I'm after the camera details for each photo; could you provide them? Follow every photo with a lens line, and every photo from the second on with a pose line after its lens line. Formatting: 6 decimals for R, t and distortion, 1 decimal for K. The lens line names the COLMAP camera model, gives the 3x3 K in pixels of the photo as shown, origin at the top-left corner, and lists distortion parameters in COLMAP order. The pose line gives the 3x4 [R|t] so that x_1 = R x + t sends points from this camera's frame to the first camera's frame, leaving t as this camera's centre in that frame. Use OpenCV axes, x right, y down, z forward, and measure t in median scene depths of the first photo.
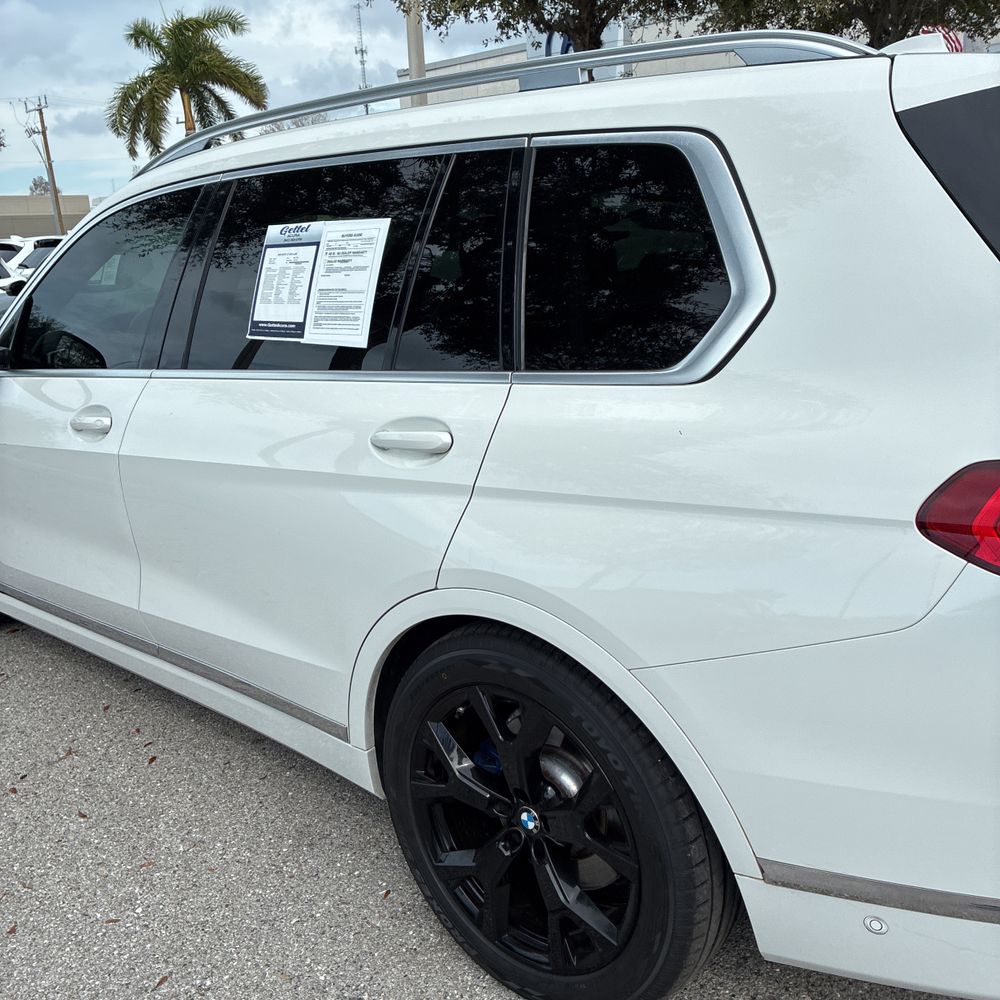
lens RADIAL K [[1024.9, 0, 497.0], [0, 1024.9, 516.3], [0, 0, 1]] dist [0.014259, 0.023358]
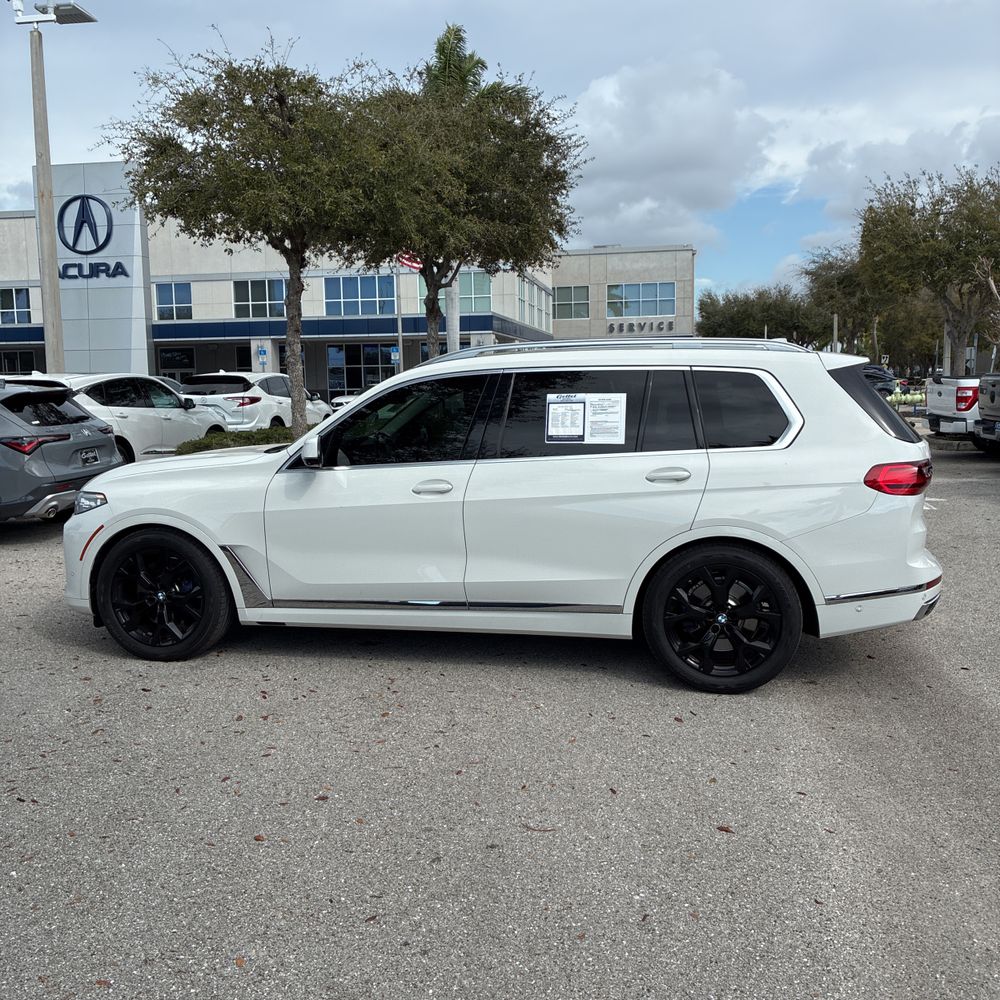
lens RADIAL K [[991.7, 0, 518.6], [0, 991.7, 497.8], [0, 0, 1]] dist [0.117165, -0.228599]
pose [[0.856360, -0.020858, 0.515958, -1.485762], [0.109715, 0.983720, -0.142332, 0.258054], [-0.504589, 0.178496, 0.844707, -0.811427]]
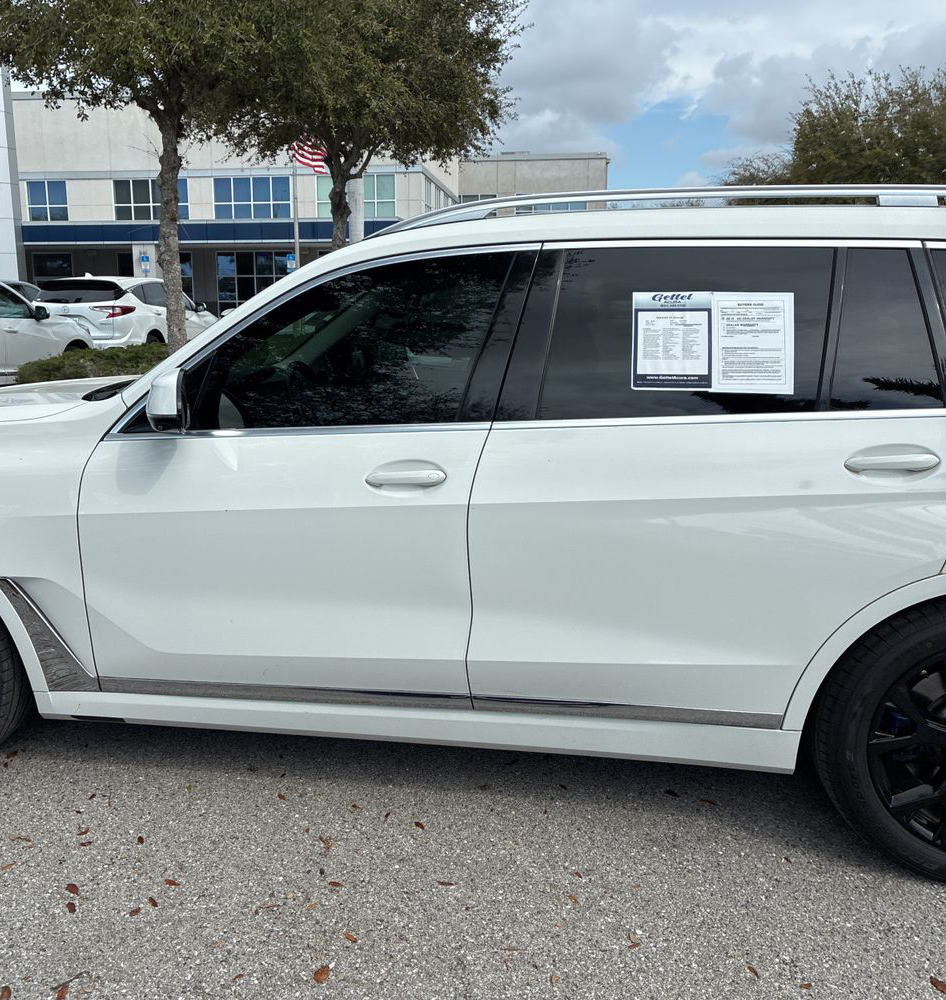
lens RADIAL K [[1006.8, 0, 451.6], [0, 1006.8, 496.0], [0, 0, 1]] dist [0.014853, 0.012709]
pose [[0.837191, -0.054646, 0.544174, -1.071693], [0.104576, 0.992632, -0.061206, -0.011423], [-0.536820, 0.108148, 0.836737, 0.206732]]
